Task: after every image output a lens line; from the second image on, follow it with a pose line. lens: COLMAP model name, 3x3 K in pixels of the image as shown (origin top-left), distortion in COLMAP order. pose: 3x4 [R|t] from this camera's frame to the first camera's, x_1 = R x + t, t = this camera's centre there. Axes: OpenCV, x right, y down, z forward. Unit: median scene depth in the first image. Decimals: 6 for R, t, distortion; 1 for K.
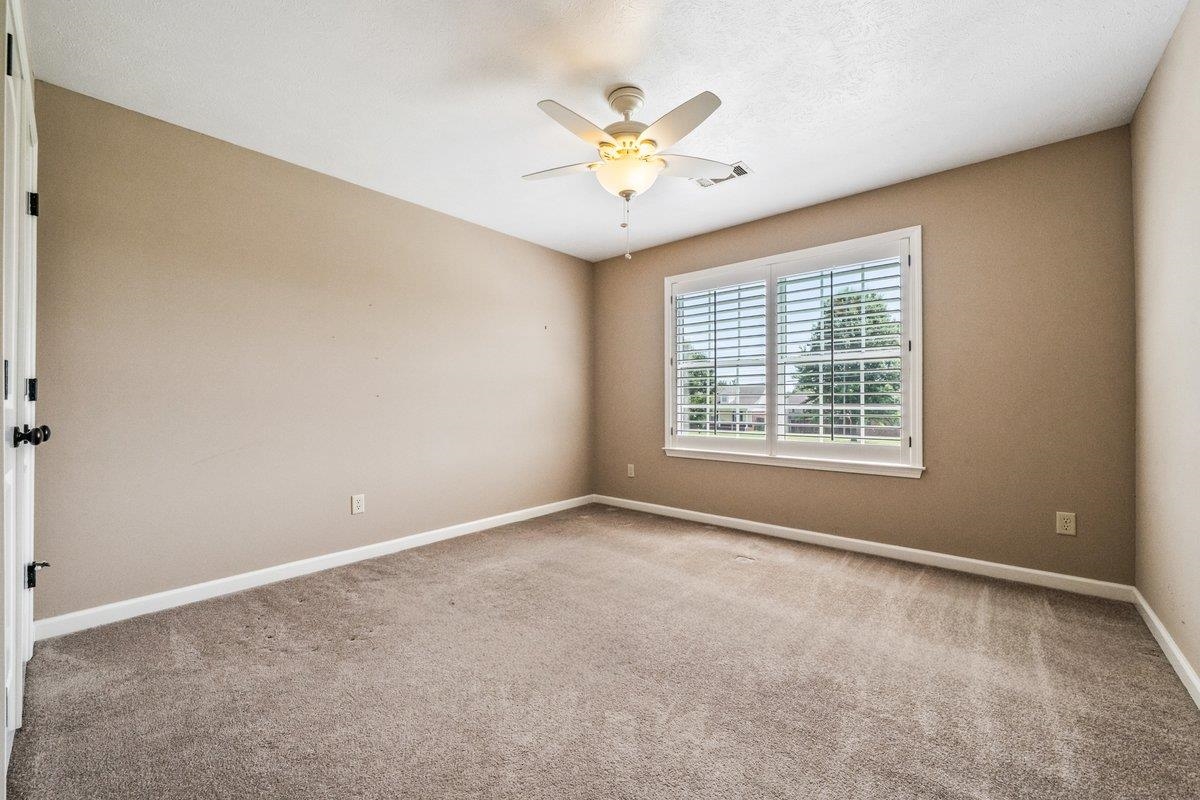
lens RADIAL K [[422.9, 0, 600.0], [0, 422.9, 400.0], [0, 0, 1]] dist [-0.001388, -0.000115]
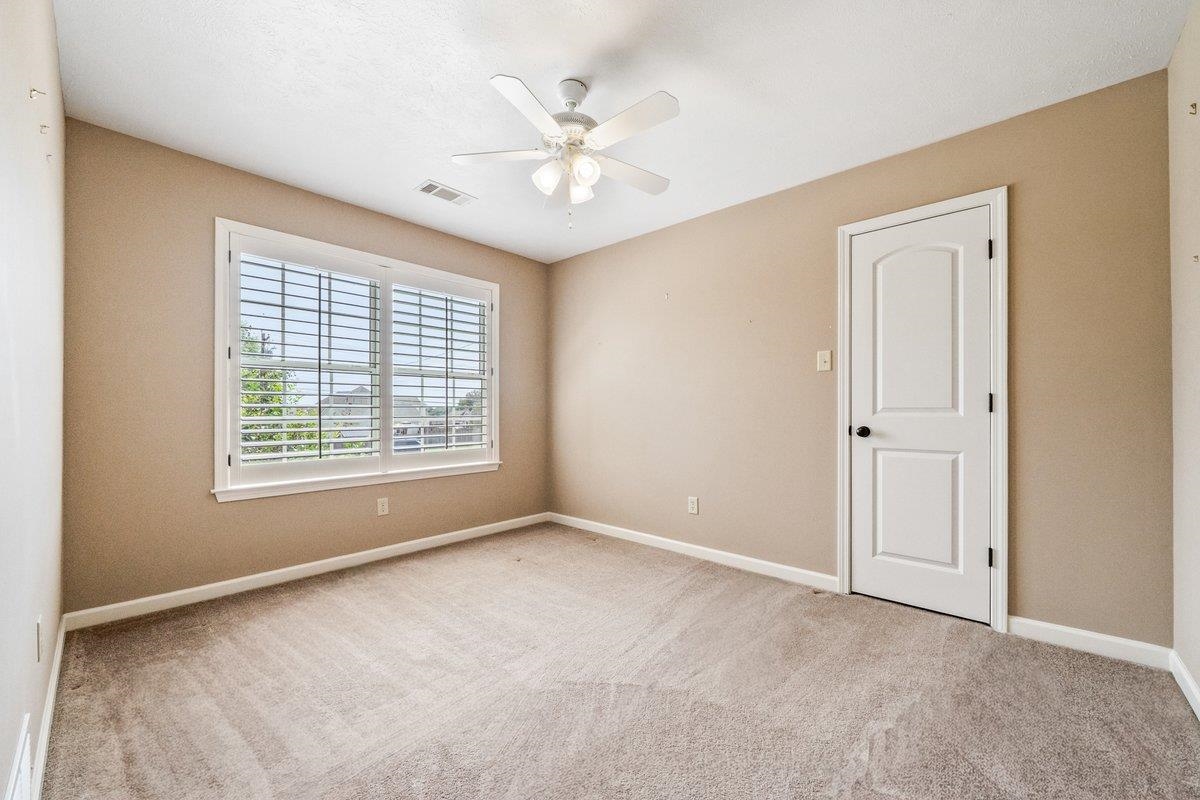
lens RADIAL K [[473.6, 0, 600.0], [0, 473.6, 400.0], [0, 0, 1]] dist [-0.001868, -0.000072]
pose [[0.076290, 0.026713, 0.996728, -0.681463], [0.002167, 0.999634, -0.026957, 0.001953], [-0.997083, 0.004216, 0.076204, 0.518810]]
